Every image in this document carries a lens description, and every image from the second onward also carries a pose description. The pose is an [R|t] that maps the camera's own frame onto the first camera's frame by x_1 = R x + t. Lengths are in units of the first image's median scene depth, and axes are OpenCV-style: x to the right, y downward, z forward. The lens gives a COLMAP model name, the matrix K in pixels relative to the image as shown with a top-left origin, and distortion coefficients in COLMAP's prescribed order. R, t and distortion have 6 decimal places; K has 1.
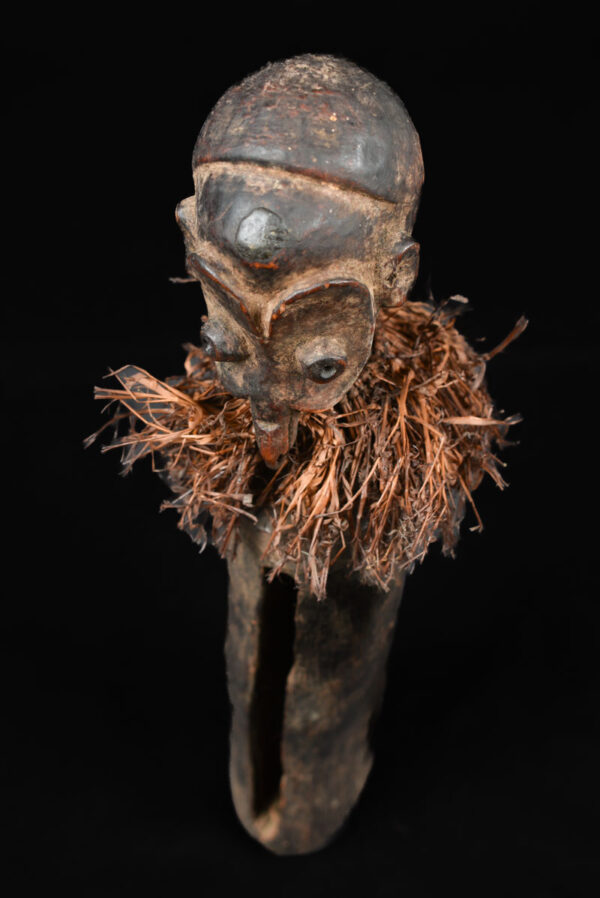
lens RADIAL K [[1257.1, 0, 300.0], [0, 1257.1, 449.0], [0, 0, 1]] dist [-0.006959, -0.011404]
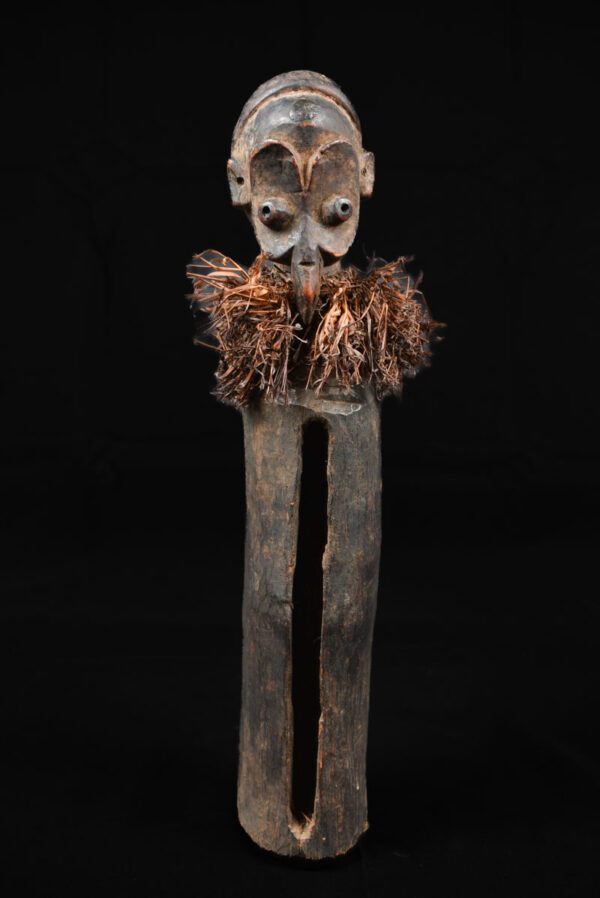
lens RADIAL K [[1124.0, 0, 300.0], [0, 1124.0, 449.0], [0, 0, 1]] dist [-0.015619, -0.014400]
pose [[0.937309, -0.056702, 0.343857, -0.511375], [0.269124, 0.744639, -0.610806, 0.969907], [-0.221415, 0.665054, 0.713217, 0.157614]]
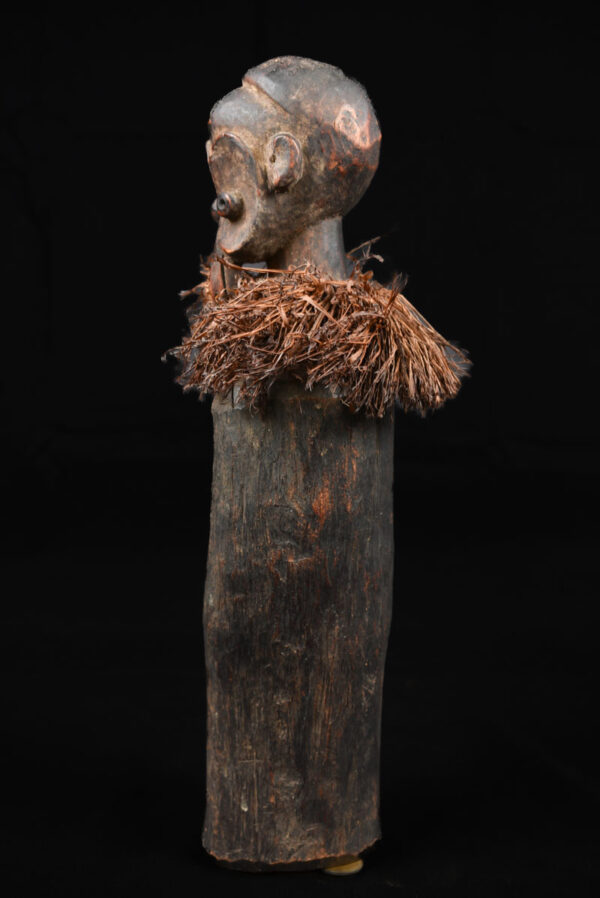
lens RADIAL K [[1214.1, 0, 300.0], [0, 1214.1, 449.0], [0, 0, 1]] dist [0.001348, -0.000262]
pose [[0.455783, 0.130564, -0.880463, 1.354020], [-0.672155, 0.698945, -0.244303, 0.430637], [0.583498, 0.703157, 0.406326, 0.594530]]
